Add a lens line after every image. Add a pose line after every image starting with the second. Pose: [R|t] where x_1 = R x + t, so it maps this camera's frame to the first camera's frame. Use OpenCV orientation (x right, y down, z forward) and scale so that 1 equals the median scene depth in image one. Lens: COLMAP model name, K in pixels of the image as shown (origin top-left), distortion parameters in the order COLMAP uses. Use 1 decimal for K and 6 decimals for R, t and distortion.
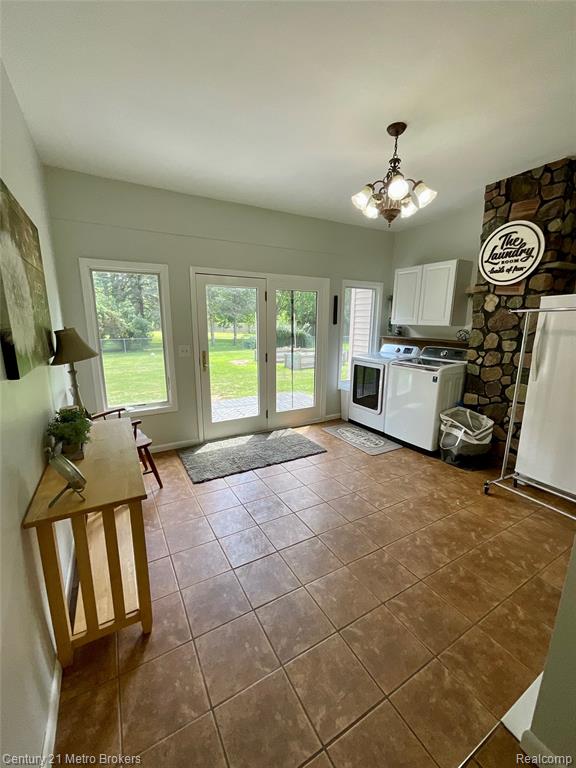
lens RADIAL K [[307.5, 0, 281.4], [0, 307.5, 380.2], [0, 0, 1]] dist [-0.006303, 0.000847]
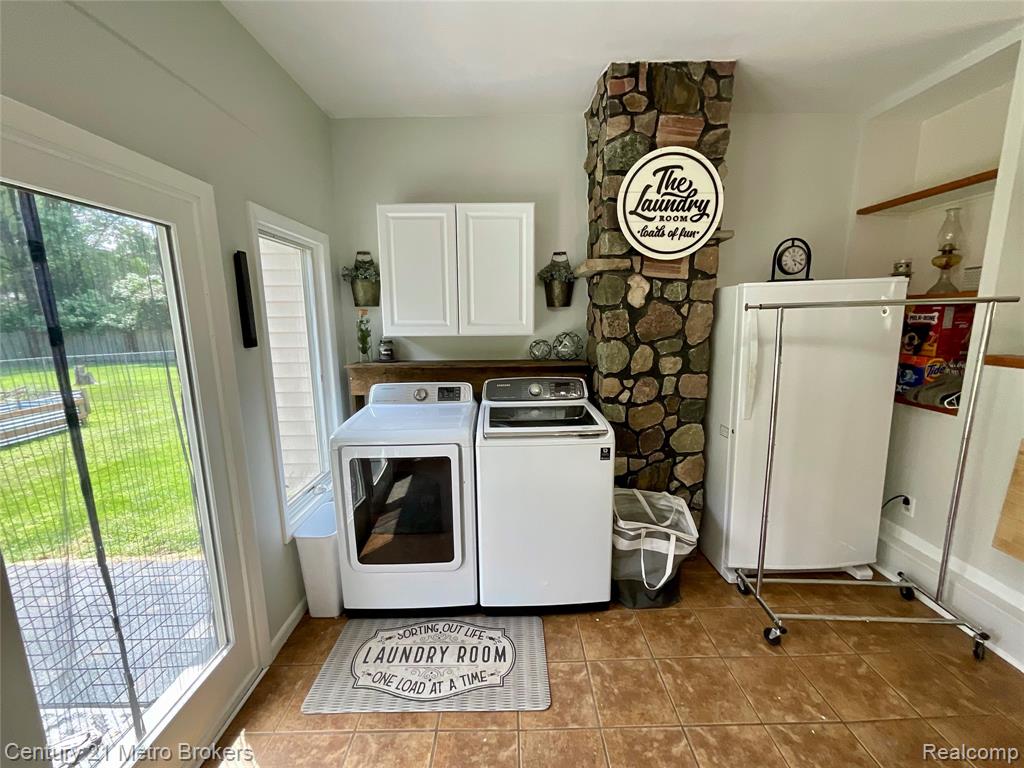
lens RADIAL K [[410.0, 0, 514.5], [0, 410.0, 383.5], [0, 0, 1]] dist [-0.006303, 0.000847]
pose [[0.470764, -0.153477, 0.868807, -0.083289], [0.187567, 0.979652, 0.071425, -0.185637], [-0.862090, 0.129335, 0.489972, 0.858066]]
